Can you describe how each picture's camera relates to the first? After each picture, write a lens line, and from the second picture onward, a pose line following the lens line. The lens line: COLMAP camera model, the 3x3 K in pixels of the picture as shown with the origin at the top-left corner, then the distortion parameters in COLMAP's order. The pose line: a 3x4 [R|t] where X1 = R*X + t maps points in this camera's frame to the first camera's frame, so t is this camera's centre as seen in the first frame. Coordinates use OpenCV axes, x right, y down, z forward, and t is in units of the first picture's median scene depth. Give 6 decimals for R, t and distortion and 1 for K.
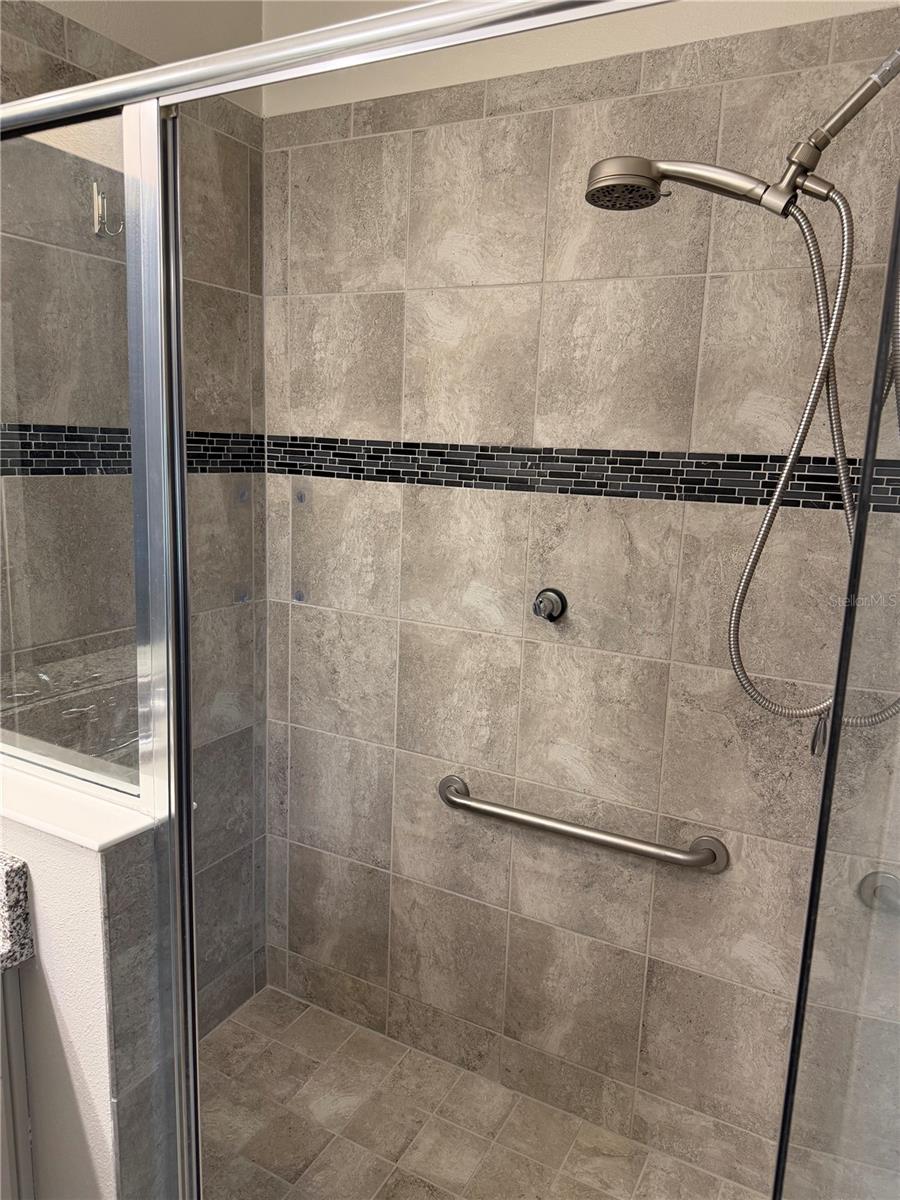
lens RADIAL K [[843.4, 0, 450.0], [0, 843.4, 600.0], [0, 0, 1]] dist [0.065690, -0.065020]
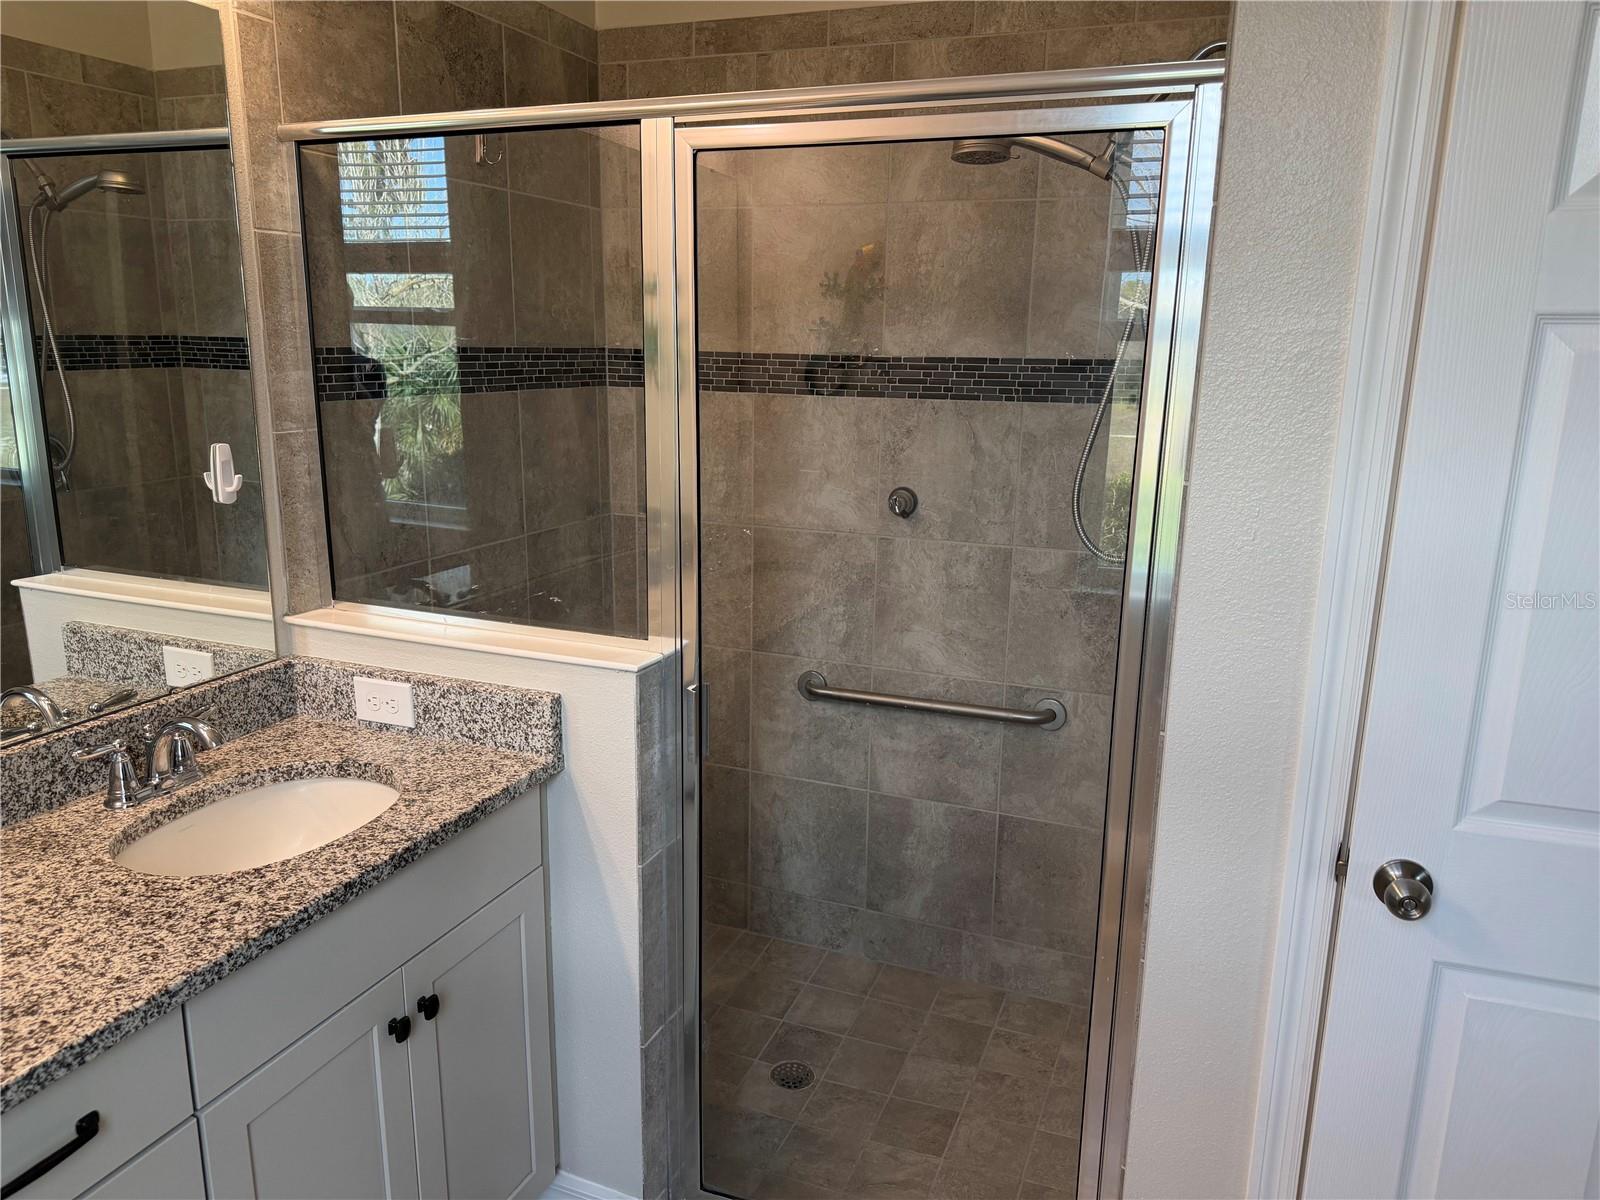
lens RADIAL K [[1124.5, 0, 797.2], [0, 1124.5, 612.1], [0, 0, 1]] dist [0.065690, -0.065020]
pose [[0.991769, -0.049935, 0.117904, -0.193139], [0.043205, 0.997325, 0.058966, 0.055295], [-0.120533, -0.053386, 0.991273, -0.427916]]
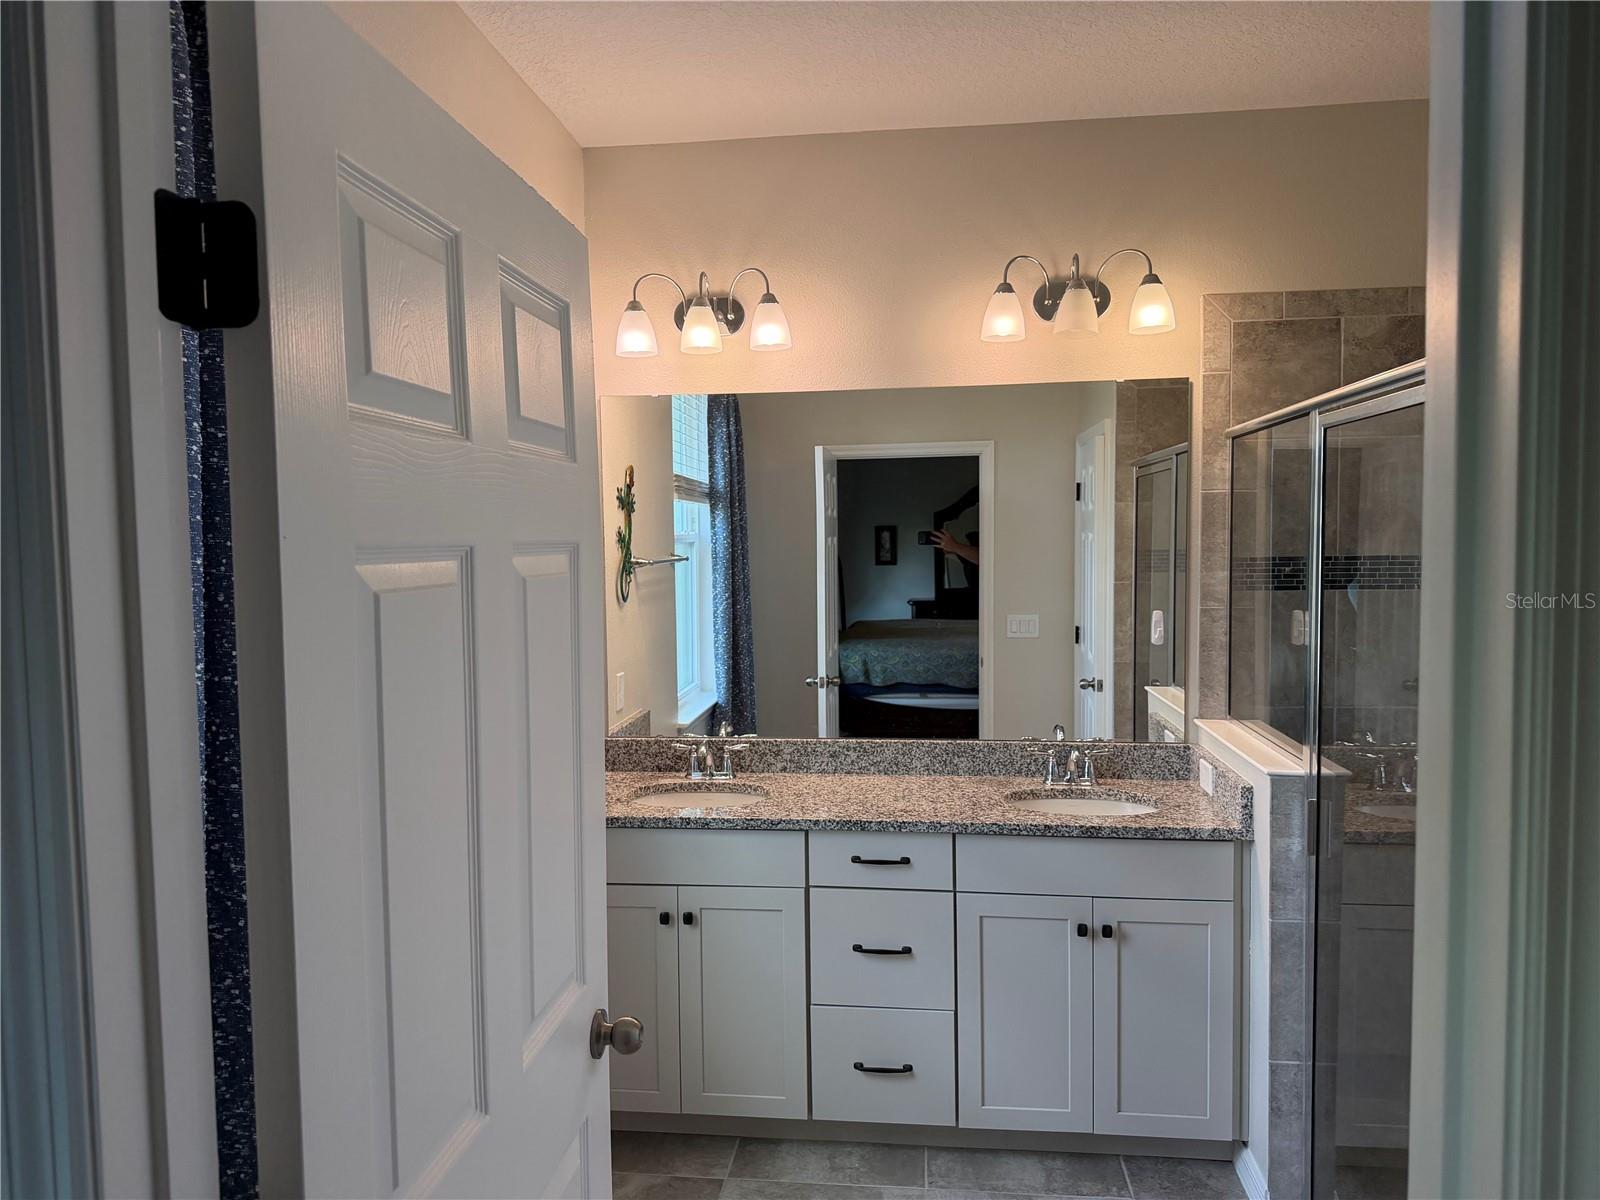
lens RADIAL K [[1108.0, 0, 801.1], [0, 1108.0, 671.9], [0, 0, 1]] dist [0.001593, -0.000329]
pose [[0.378168, 0.067213, -0.923294, 0.803104], [-0.146998, 0.989067, 0.011792, 0.099732], [0.913992, 0.131263, 0.383913, -0.523675]]
